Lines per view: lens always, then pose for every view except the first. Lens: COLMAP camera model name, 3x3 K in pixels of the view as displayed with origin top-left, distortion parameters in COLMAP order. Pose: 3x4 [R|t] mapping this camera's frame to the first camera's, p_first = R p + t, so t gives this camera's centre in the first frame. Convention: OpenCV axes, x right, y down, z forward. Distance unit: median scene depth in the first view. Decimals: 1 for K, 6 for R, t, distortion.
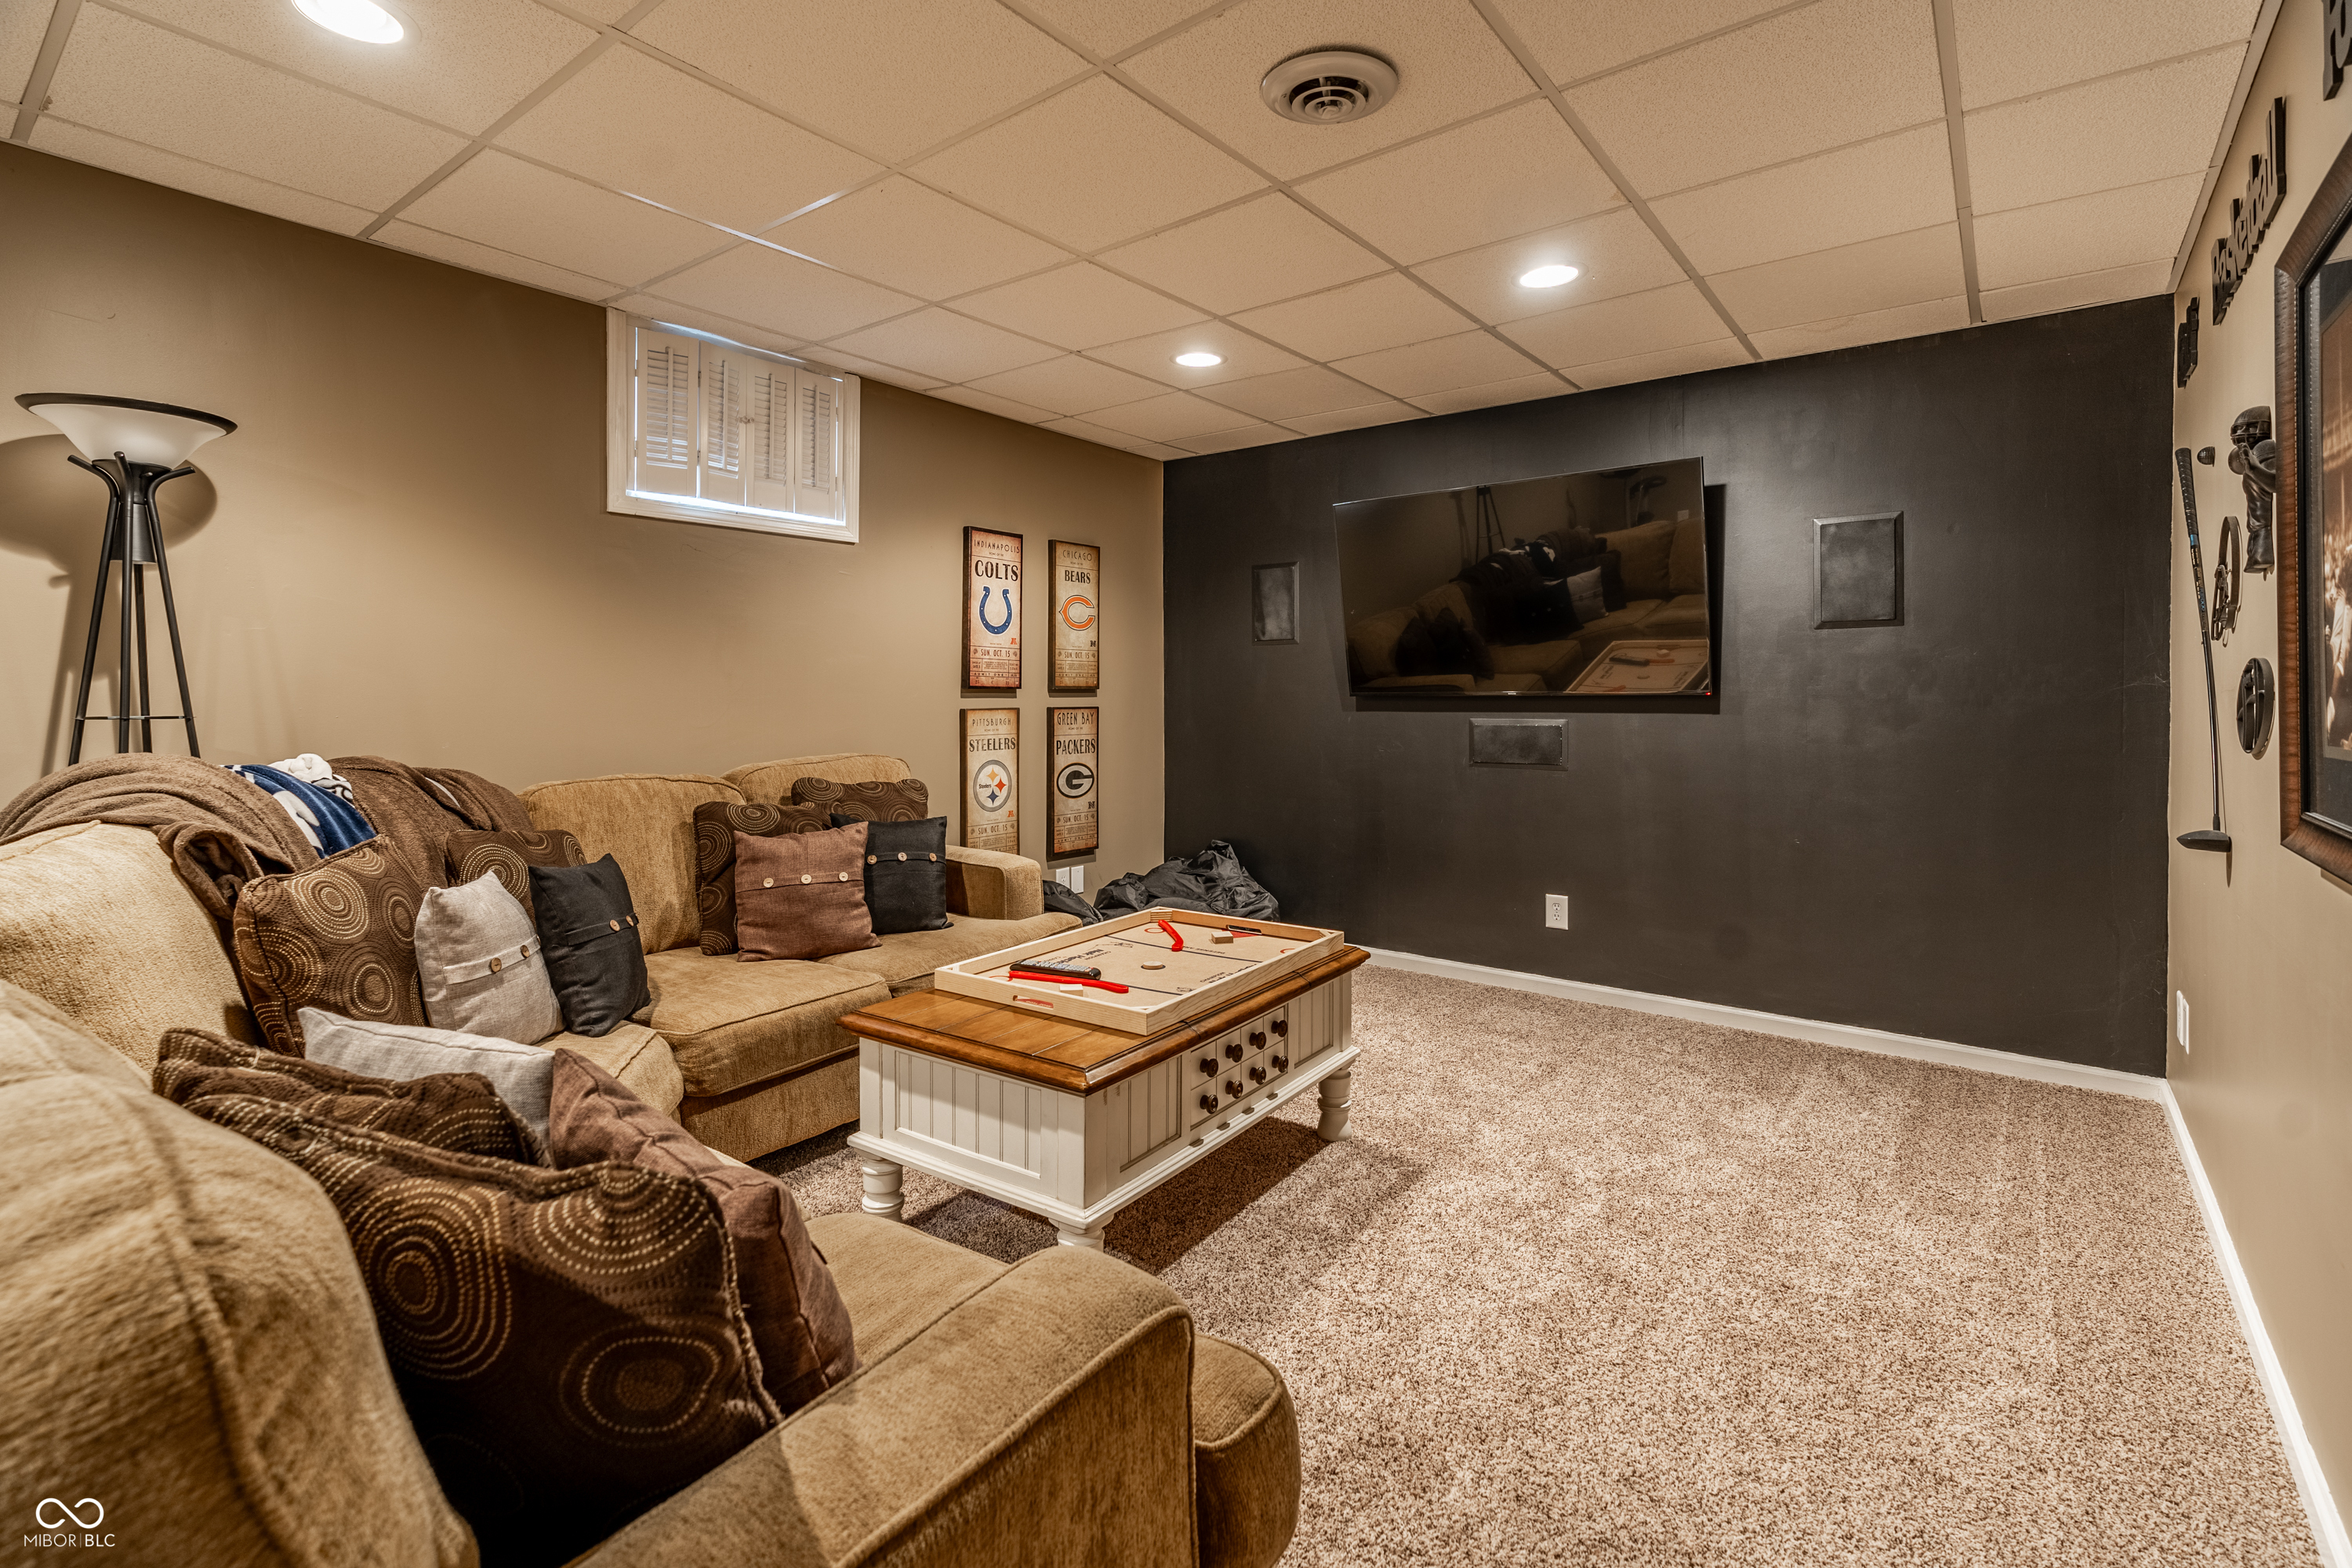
lens RADIAL K [[1068.0, 0, 1175.8], [0, 1068.0, 742.6], [0, 0, 1]] dist [-0.001426, -0.000011]
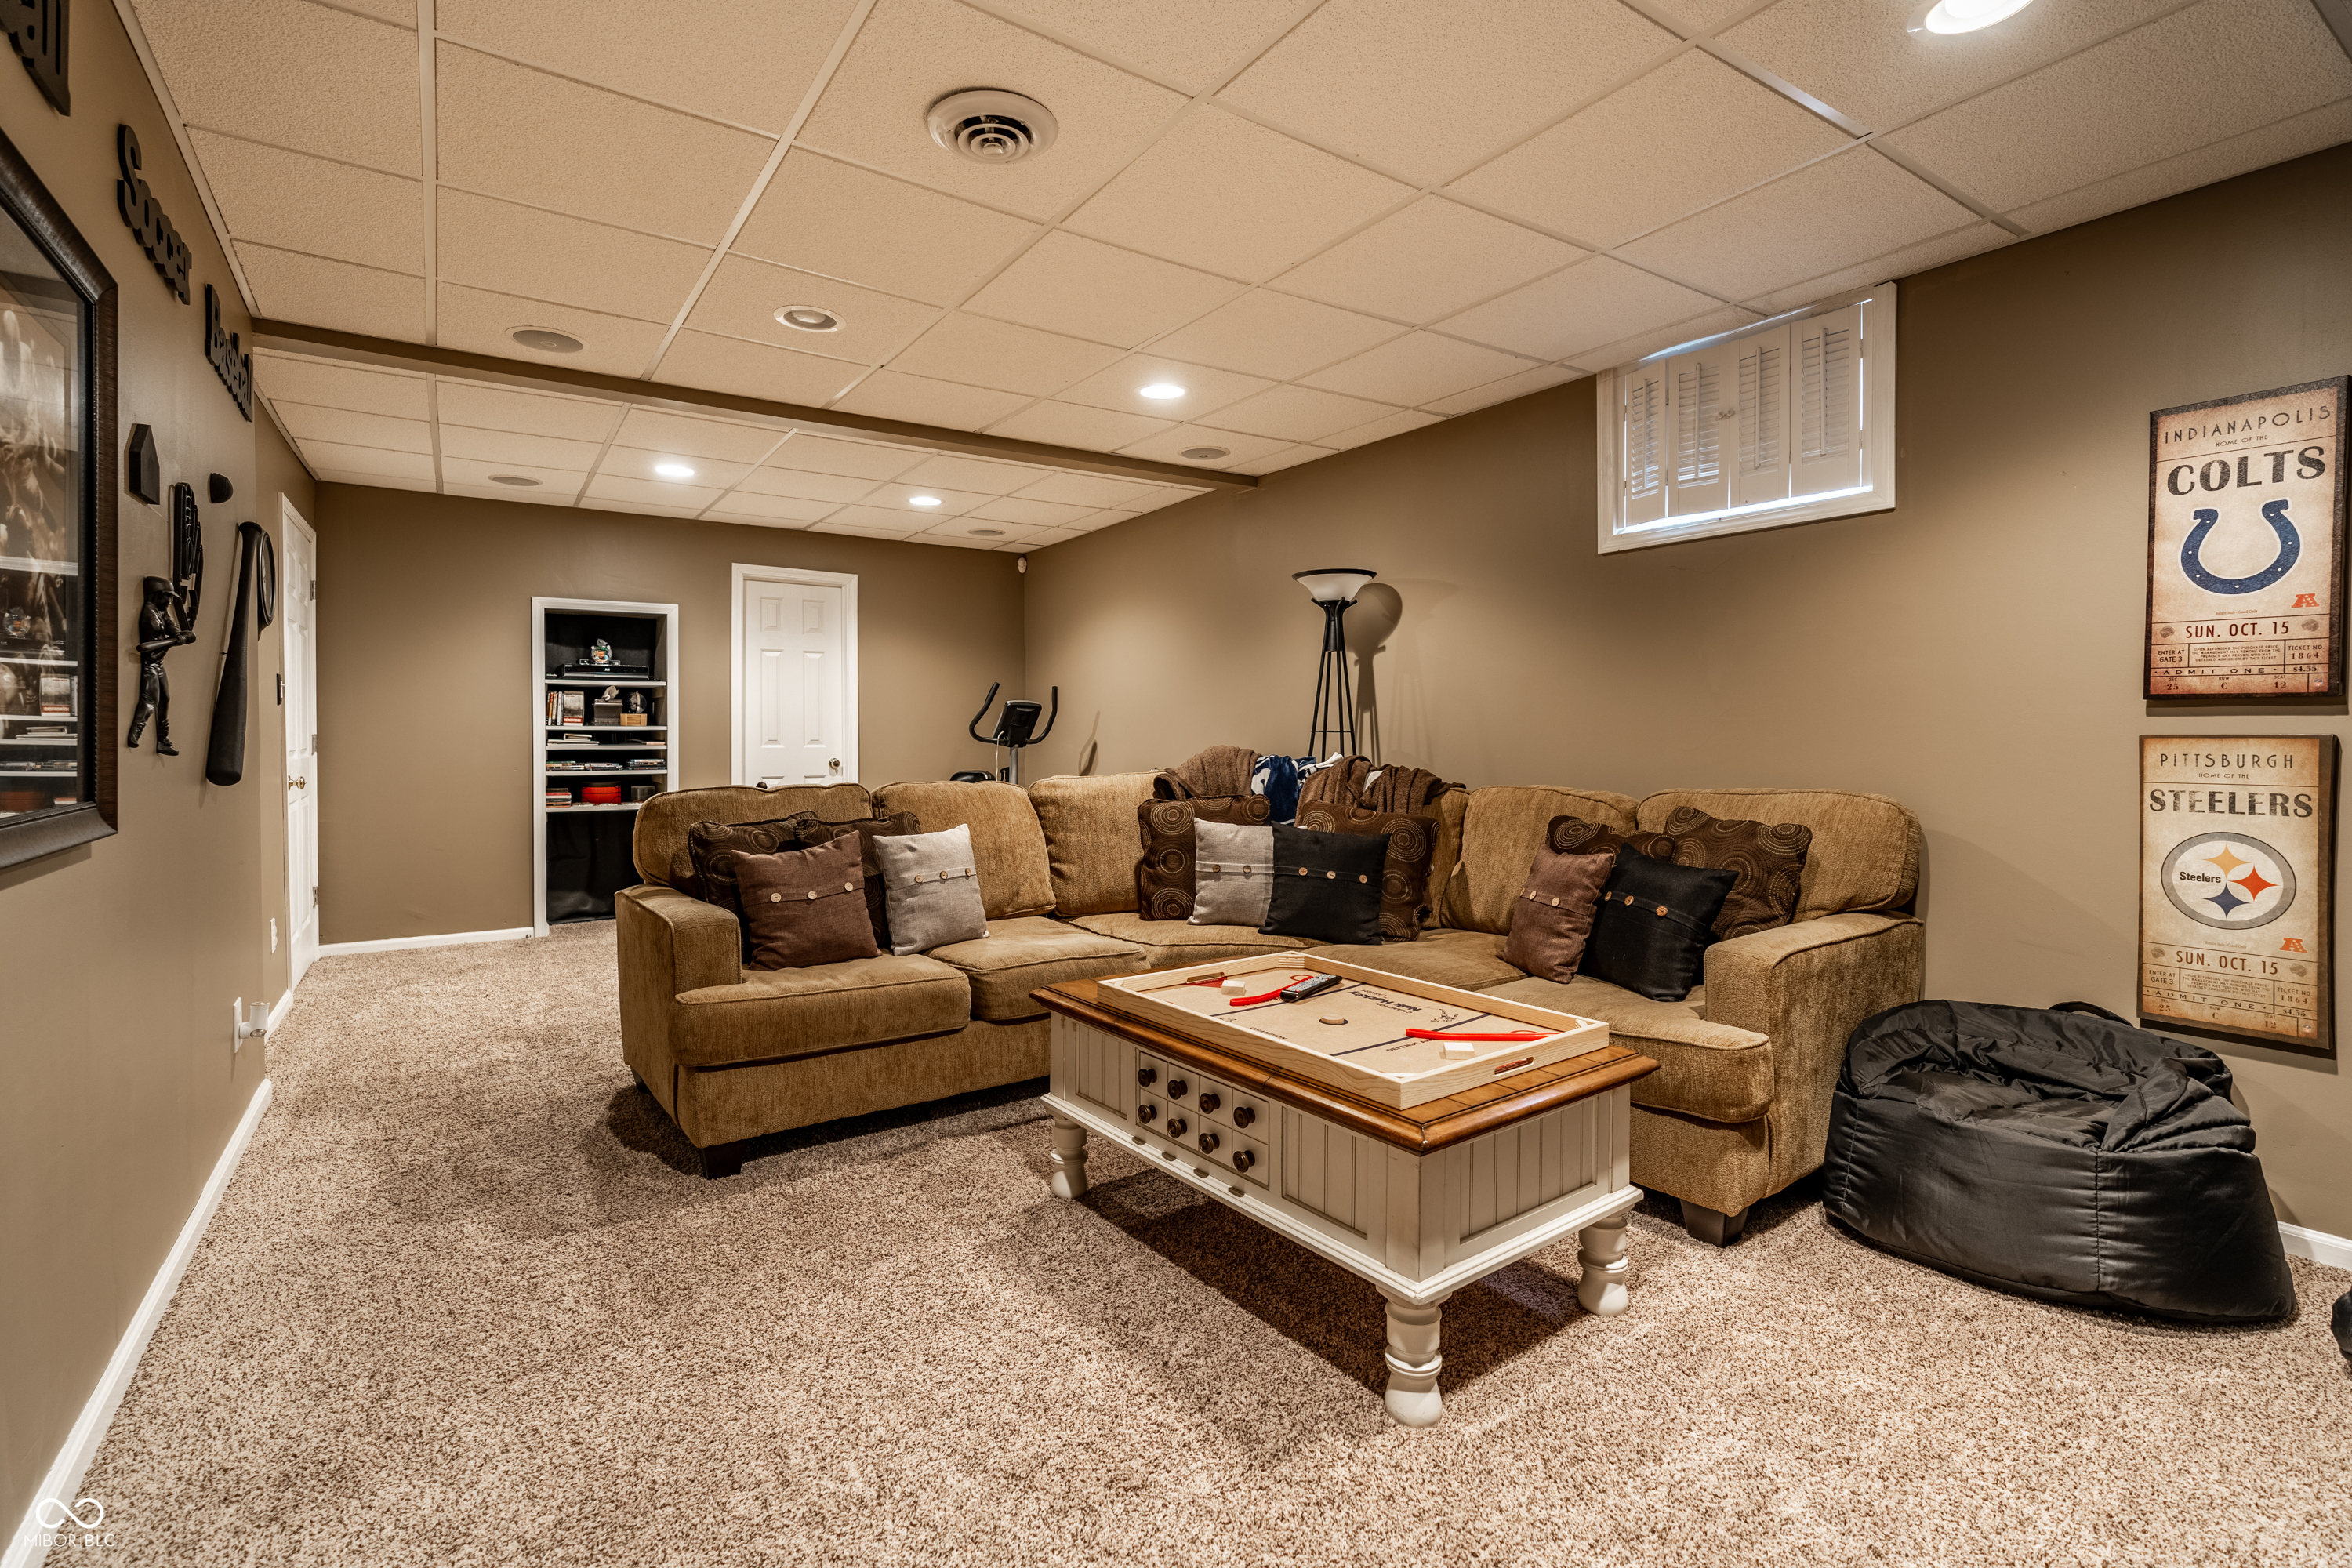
lens RADIAL K [[1068.0, 0, 1175.8], [0, 1068.0, 742.6], [0, 0, 1]] dist [-0.001426, -0.000011]
pose [[-0.310355, 0.012630, -0.950537, 0.506105], [-0.043240, 0.998689, 0.027388, -0.020340], [0.949637, 0.049601, -0.309402, 0.686738]]
